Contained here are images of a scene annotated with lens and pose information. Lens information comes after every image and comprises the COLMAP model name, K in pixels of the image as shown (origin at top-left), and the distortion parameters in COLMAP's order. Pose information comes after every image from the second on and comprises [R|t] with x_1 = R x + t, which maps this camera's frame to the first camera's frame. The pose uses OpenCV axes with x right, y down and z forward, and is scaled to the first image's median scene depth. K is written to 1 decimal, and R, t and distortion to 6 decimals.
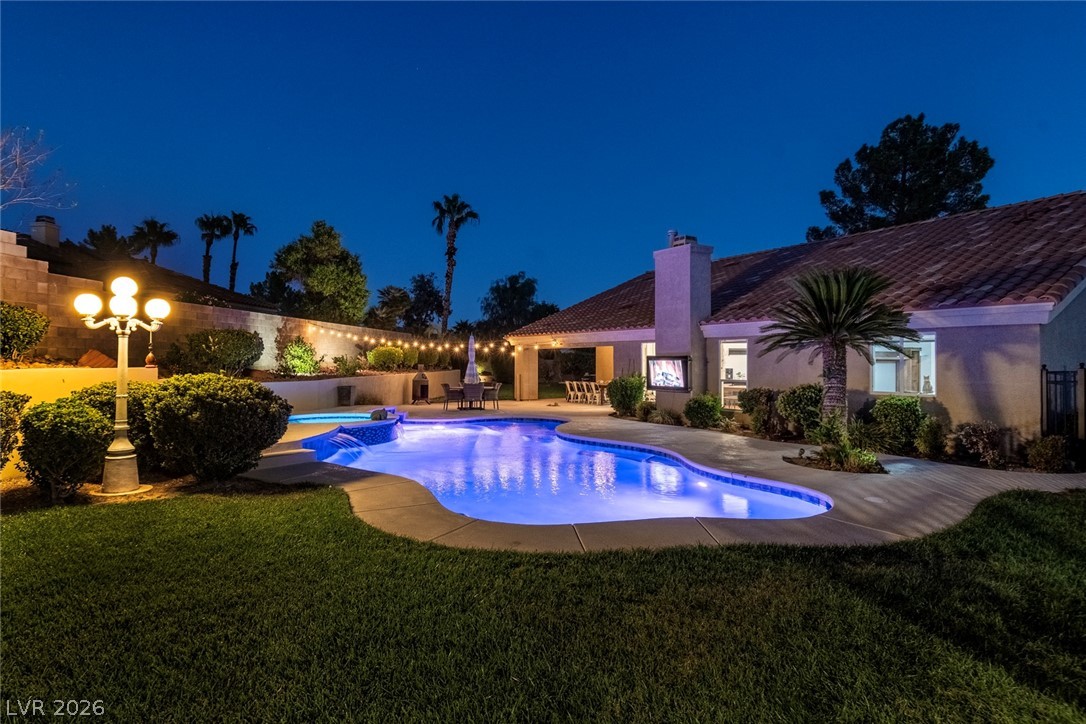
lens RADIAL K [[573.8, 0, 542.6], [0, 573.8, 352.5], [0, 0, 1]] dist [0.003306, -0.001472]
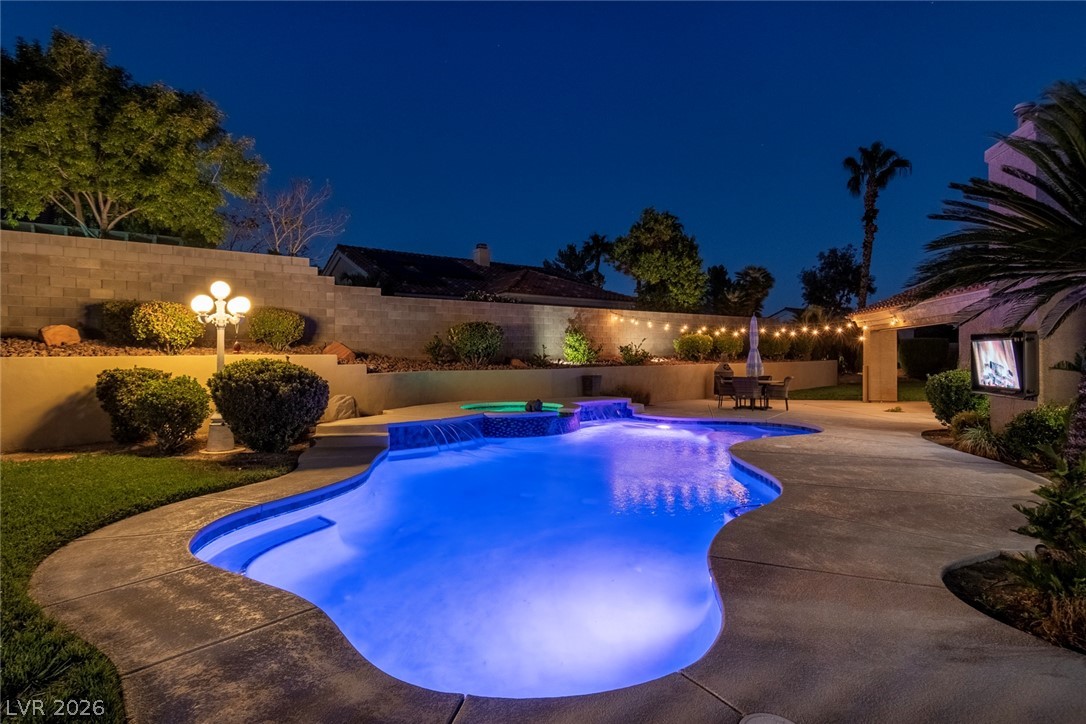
lens RADIAL K [[573.8, 0, 537.0], [0, 573.8, 358.0], [0, 0, 1]] dist [0.003306, -0.001472]
pose [[0.694702, -0.001997, -0.719295, 0.202138], [0.018715, 0.999708, 0.015299, 0.009080], [0.719054, -0.024090, 0.694537, 0.193109]]
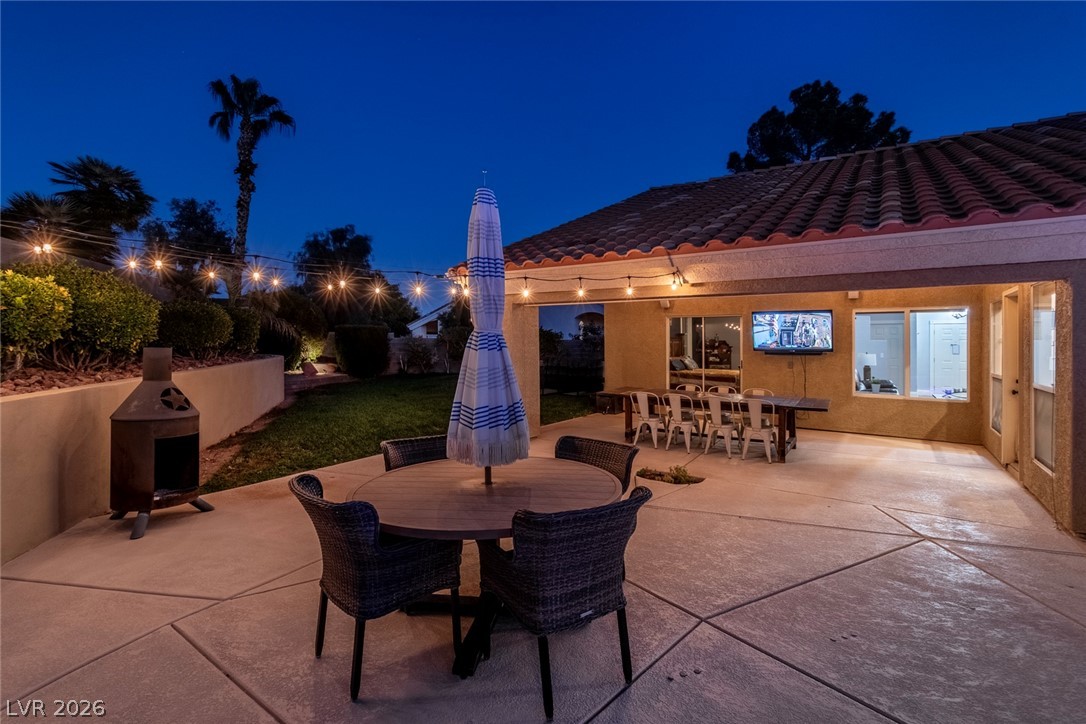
lens RADIAL K [[491.5, 0, 564.1], [0, 491.5, 357.8], [0, 0, 1]] dist [-0.003336, 0.000800]
pose [[0.909573, -0.009055, 0.415446, -0.136932], [-0.011169, 0.998869, 0.046225, 0.013593], [-0.415394, -0.046686, 0.908443, 0.715567]]
